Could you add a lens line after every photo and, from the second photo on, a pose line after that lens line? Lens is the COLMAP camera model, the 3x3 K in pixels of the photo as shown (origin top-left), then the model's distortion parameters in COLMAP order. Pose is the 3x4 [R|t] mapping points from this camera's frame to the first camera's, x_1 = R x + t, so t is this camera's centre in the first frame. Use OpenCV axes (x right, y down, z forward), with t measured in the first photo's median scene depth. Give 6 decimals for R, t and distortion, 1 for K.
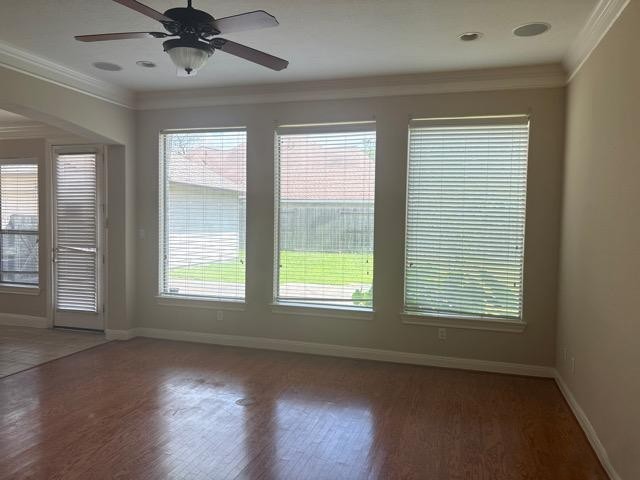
lens RADIAL K [[487.5, 0, 321.9], [0, 487.5, 240.6], [0, 0, 1]] dist [0.029844, -0.013334]
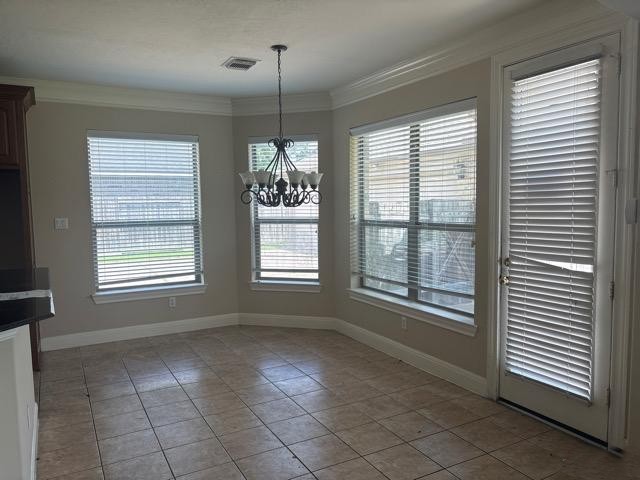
lens RADIAL K [[487.5, 0, 320.3], [0, 487.5, 239.9], [0, 0, 1]] dist [0.029844, -0.013334]
pose [[0.719558, 0.026948, -0.693909, -0.393268], [-0.002072, 0.999326, 0.036660, -0.030184], [0.694429, -0.024942, 0.719129, 0.589258]]
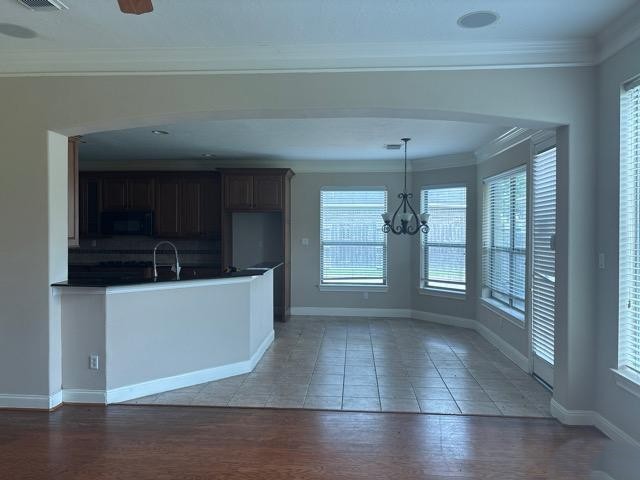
lens RADIAL K [[487.5, 0, 314.6], [0, 487.5, 234.6], [0, 0, 1]] dist [0.029844, -0.013334]
pose [[0.217415, -0.005206, -0.976065, 0.186090], [-0.042363, 0.998993, -0.014765, -0.026254], [0.975160, 0.044559, 0.216975, 0.604927]]
